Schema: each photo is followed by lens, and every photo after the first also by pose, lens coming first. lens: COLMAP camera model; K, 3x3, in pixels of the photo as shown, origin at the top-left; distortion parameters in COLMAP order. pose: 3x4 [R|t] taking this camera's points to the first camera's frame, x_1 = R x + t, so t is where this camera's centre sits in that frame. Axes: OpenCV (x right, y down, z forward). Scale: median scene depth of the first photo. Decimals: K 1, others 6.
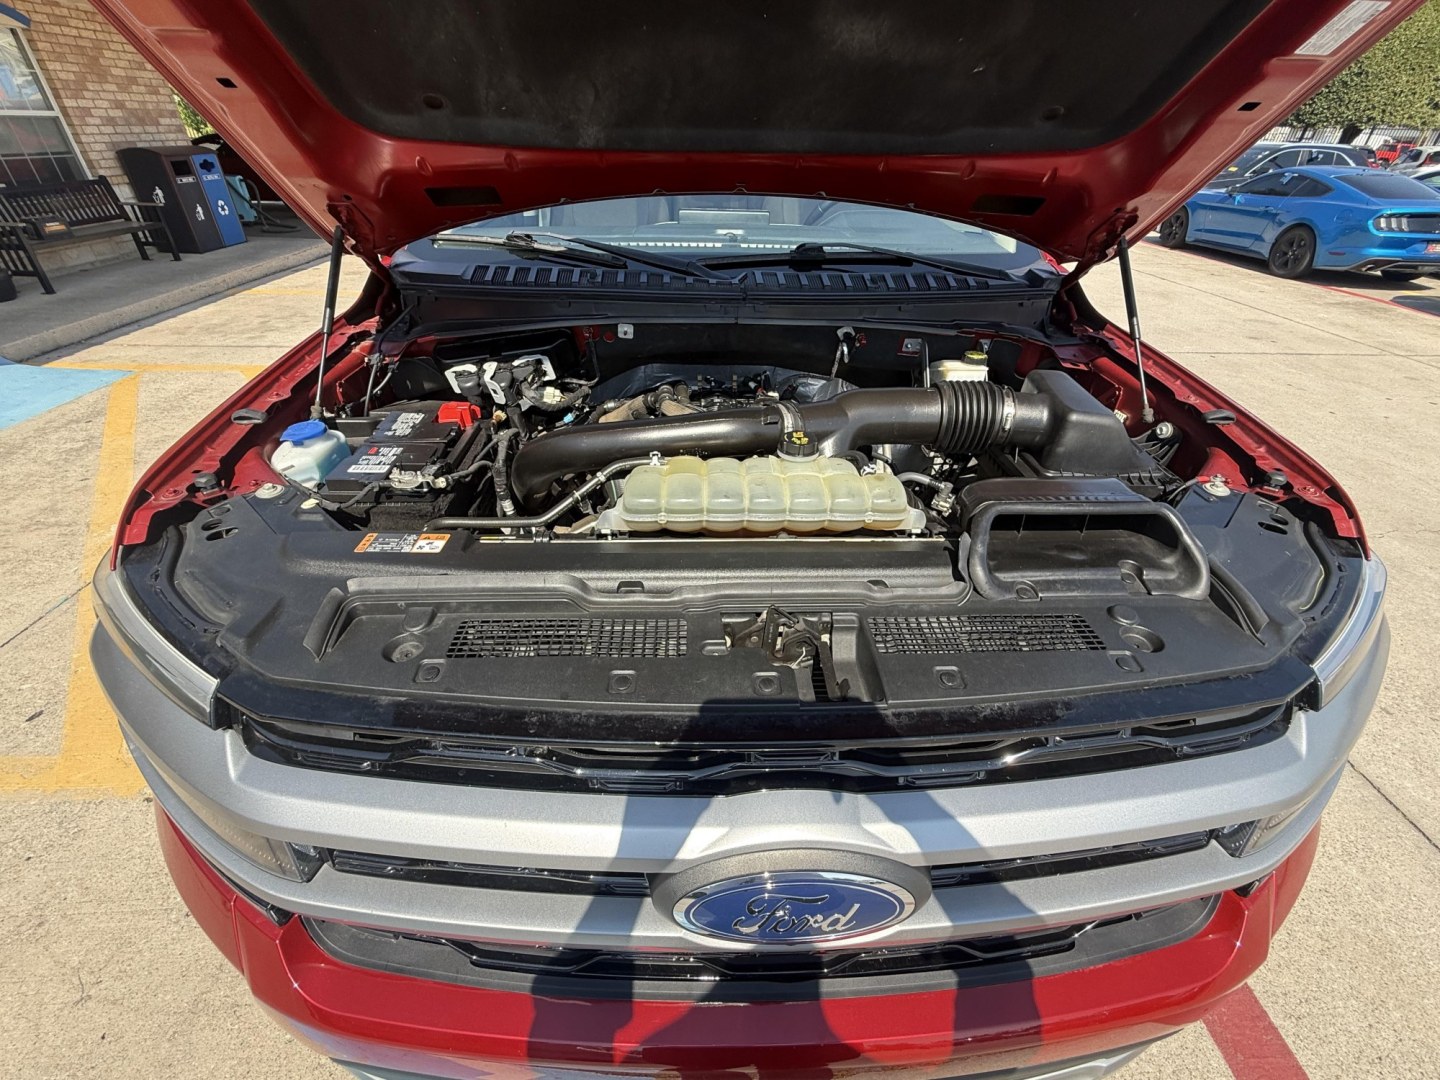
lens RADIAL K [[621.5, 0, 720.0], [0, 621.5, 540.0], [0, 0, 1]] dist [0.002521, 0.001183]
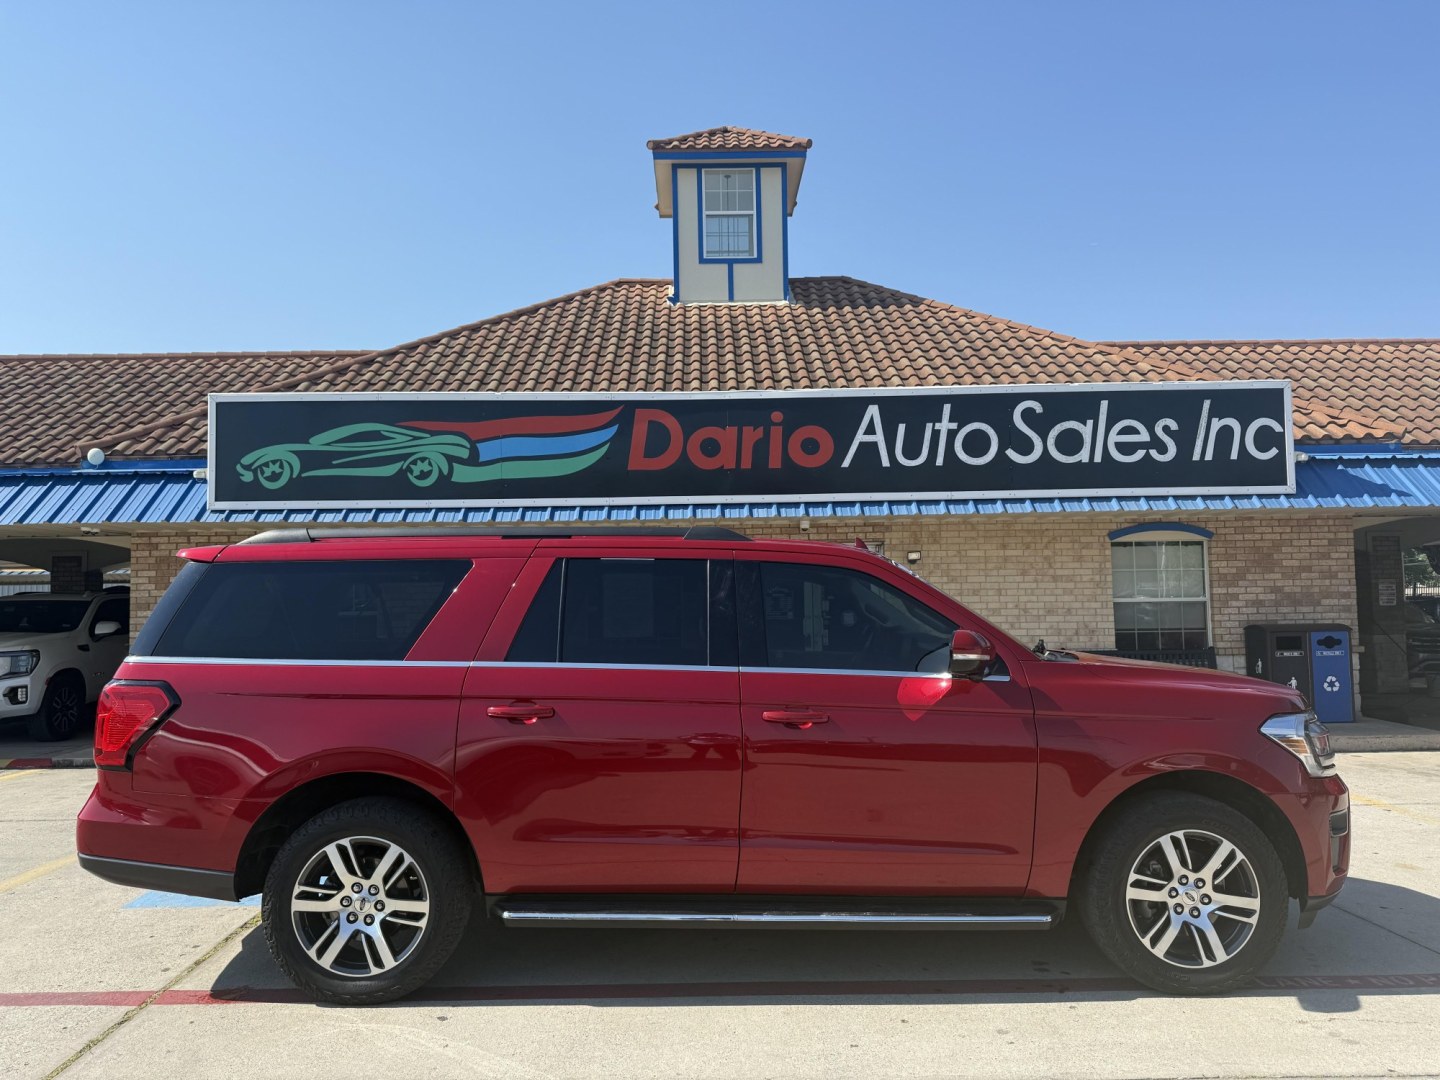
lens RADIAL K [[1042.2, 0, 715.6], [0, 1042.2, 548.2], [0, 0, 1]] dist [0.093933, -0.146185]
pose [[-0.031005, -0.072454, -0.996890, 0.798730], [-0.544520, 0.837596, -0.043941, -0.179466], [0.838175, 0.541464, -0.065422, 0.310113]]
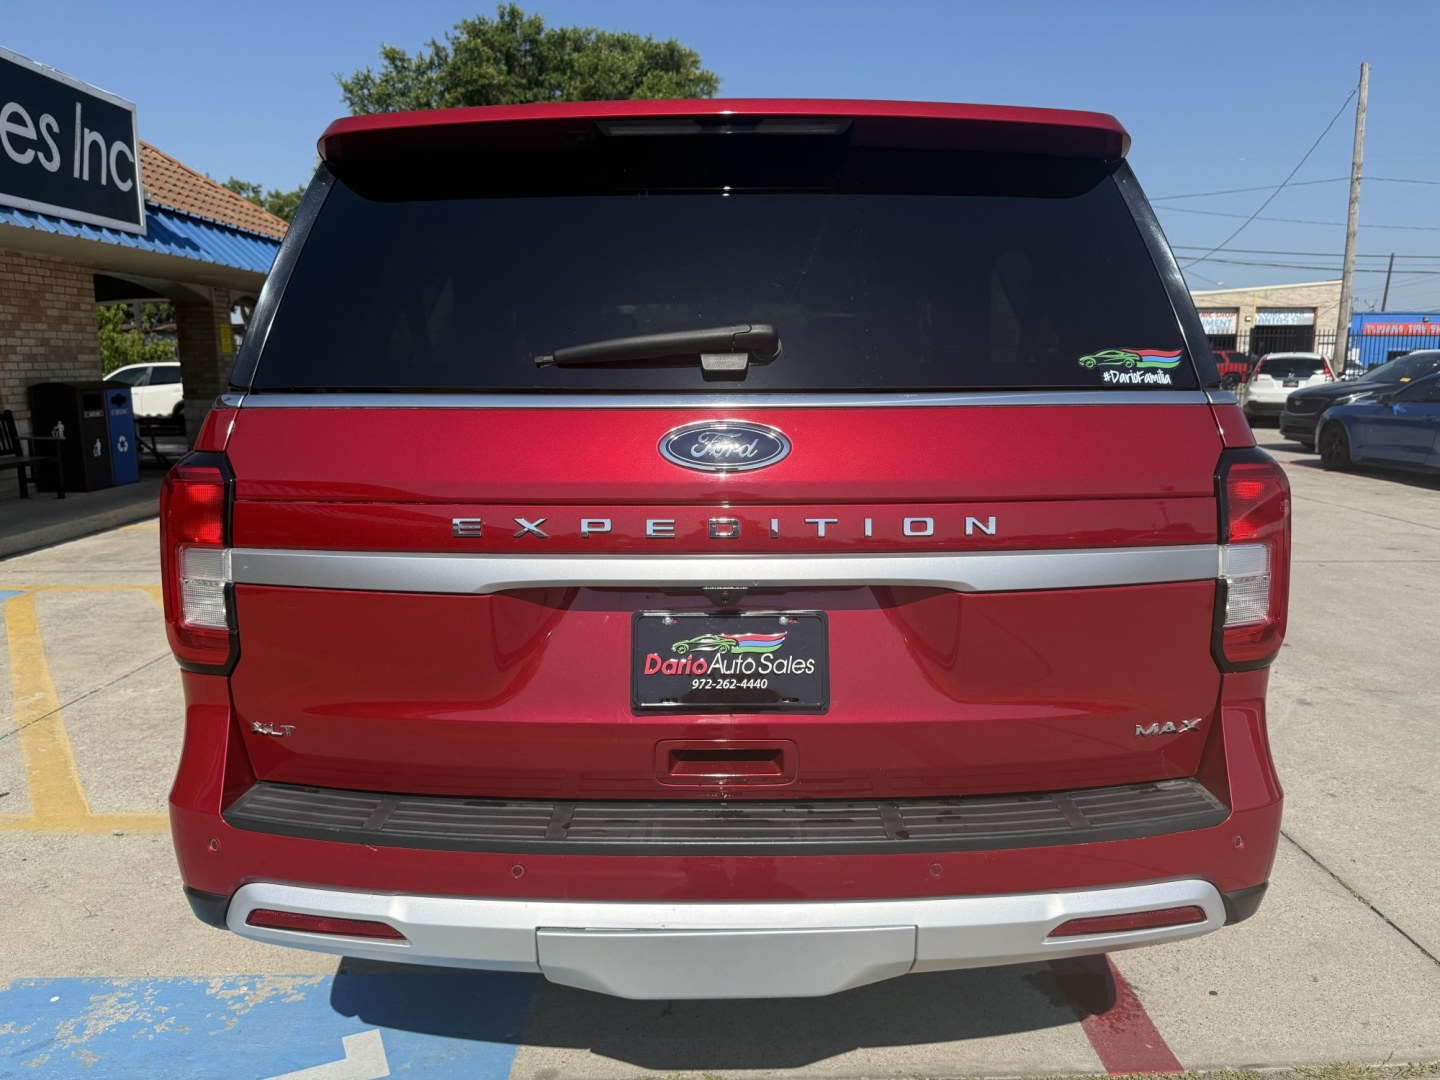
lens RADIAL K [[1058.6, 0, 723.7], [0, 1058.6, 545.2], [0, 0, 1]] dist [0.006419, -0.000077]
pose [[0.999068, -0.019487, -0.038503, 0.058843], [0.002189, 0.913972, -0.405772, 0.184452], [0.043098, 0.405310, 0.913163, -0.223496]]
